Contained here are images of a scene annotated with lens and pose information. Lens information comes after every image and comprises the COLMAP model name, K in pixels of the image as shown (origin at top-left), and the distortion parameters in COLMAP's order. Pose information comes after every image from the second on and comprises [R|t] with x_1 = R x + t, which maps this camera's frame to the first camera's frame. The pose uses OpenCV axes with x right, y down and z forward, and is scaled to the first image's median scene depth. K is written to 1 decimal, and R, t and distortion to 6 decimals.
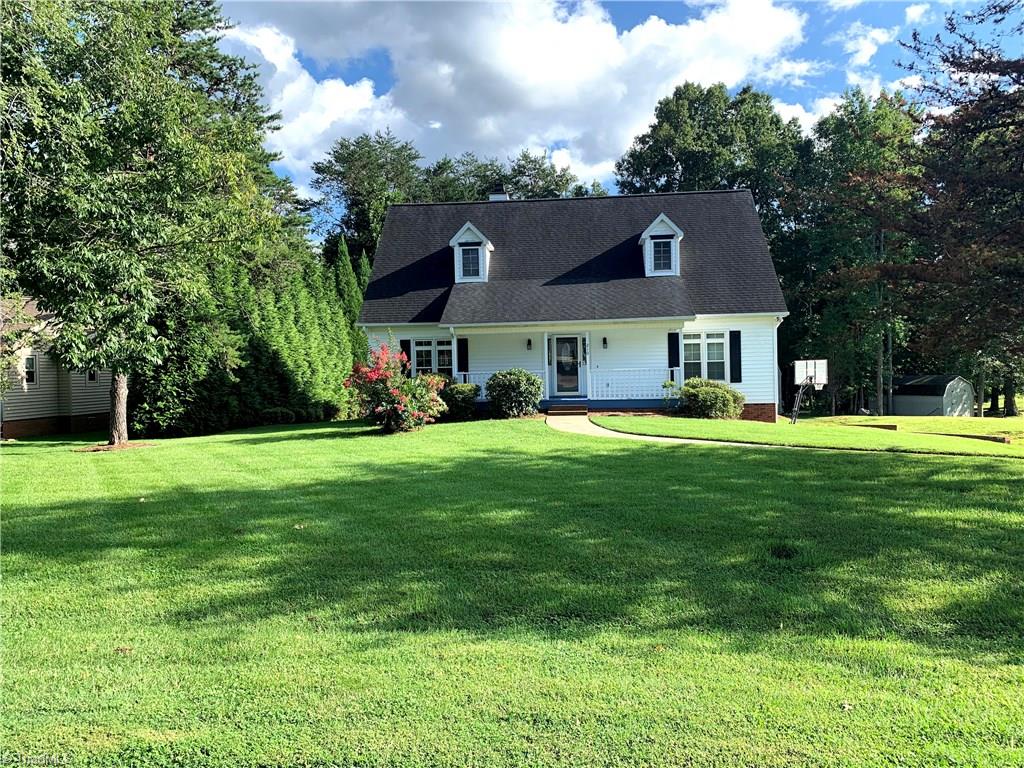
lens RADIAL K [[790.3, 0, 511.8], [0, 790.3, 370.6], [0, 0, 1]] dist [0.111596, -0.241092]
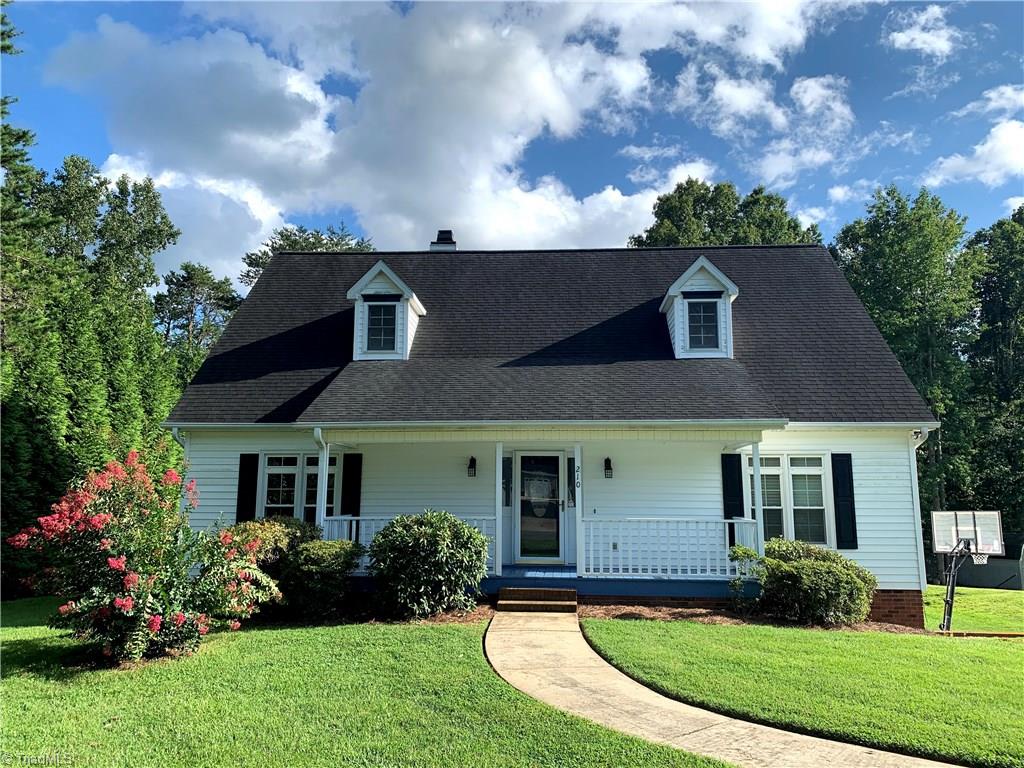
lens RADIAL K [[790.3, 0, 511.8], [0, 790.3, 370.6], [0, 0, 1]] dist [0.111596, -0.241092]
pose [[0.999359, 0.030092, 0.019413, 0.037065], [-0.026256, 0.984356, -0.174226, -0.003806], [-0.024352, 0.173605, 0.984514, 0.439443]]
